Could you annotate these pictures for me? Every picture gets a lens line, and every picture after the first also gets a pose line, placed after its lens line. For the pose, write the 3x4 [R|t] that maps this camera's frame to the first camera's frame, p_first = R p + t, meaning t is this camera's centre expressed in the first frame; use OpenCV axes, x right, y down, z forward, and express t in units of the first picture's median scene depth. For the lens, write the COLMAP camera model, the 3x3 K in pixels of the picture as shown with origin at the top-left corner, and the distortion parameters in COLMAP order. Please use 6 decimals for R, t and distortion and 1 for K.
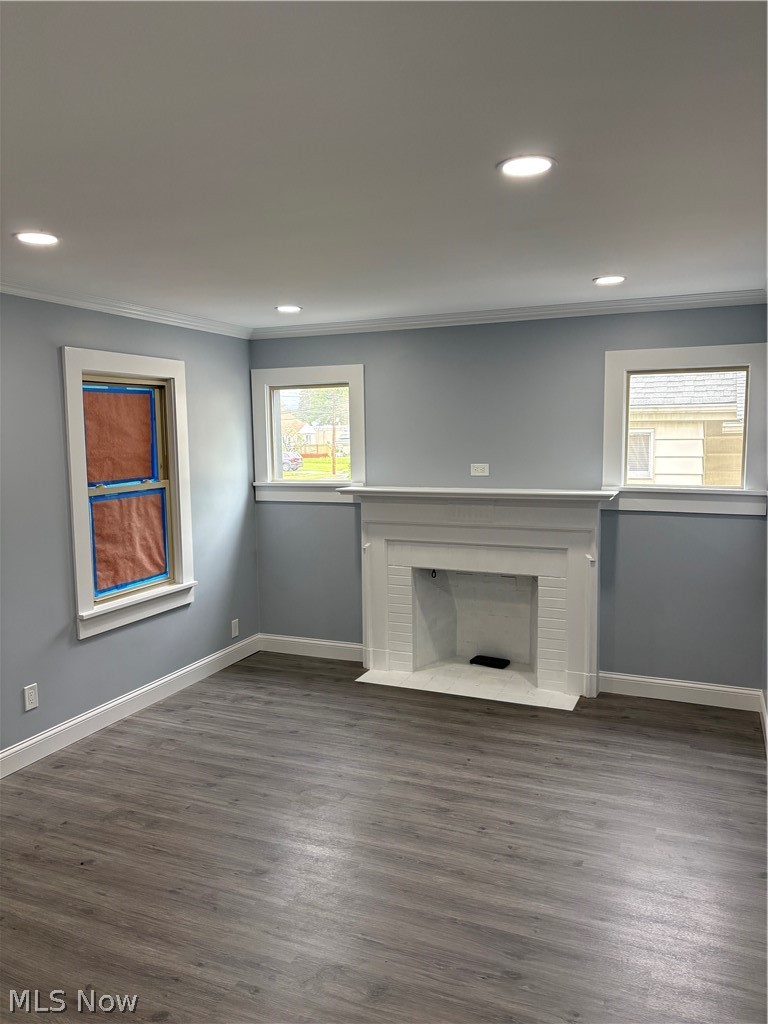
lens RADIAL K [[782.7, 0, 376.8], [0, 782.7, 506.3], [0, 0, 1]] dist [0.057433, -0.039344]
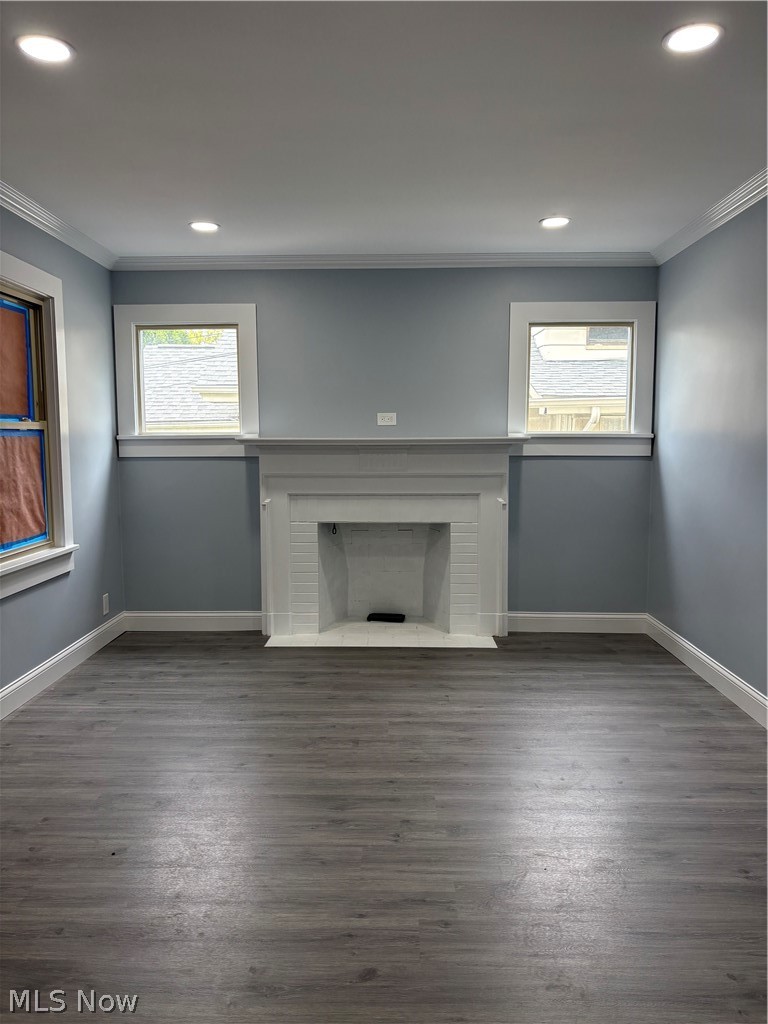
lens RADIAL K [[782.7, 0, 383.3], [0, 782.7, 508.5], [0, 0, 1]] dist [0.057433, -0.039344]
pose [[0.925661, -0.024873, 0.377536, -0.257403], [0.028137, 0.999599, -0.003133, 0.071959], [-0.377307, 0.013523, 0.925990, 0.099855]]
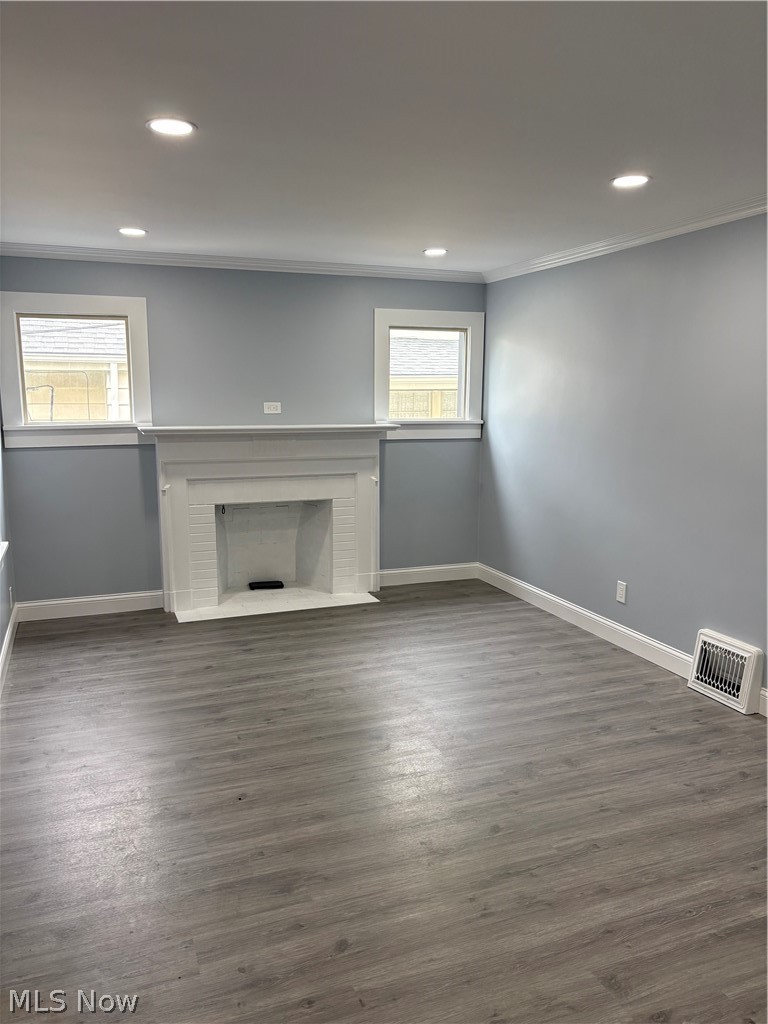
lens RADIAL K [[782.7, 0, 383.2], [0, 782.7, 513.1], [0, 0, 1]] dist [0.057433, -0.039344]
pose [[0.711981, -0.100016, 0.695039, -0.557015], [0.056609, 0.994758, 0.085157, 0.015185], [-0.699913, -0.021285, 0.713911, 0.115572]]
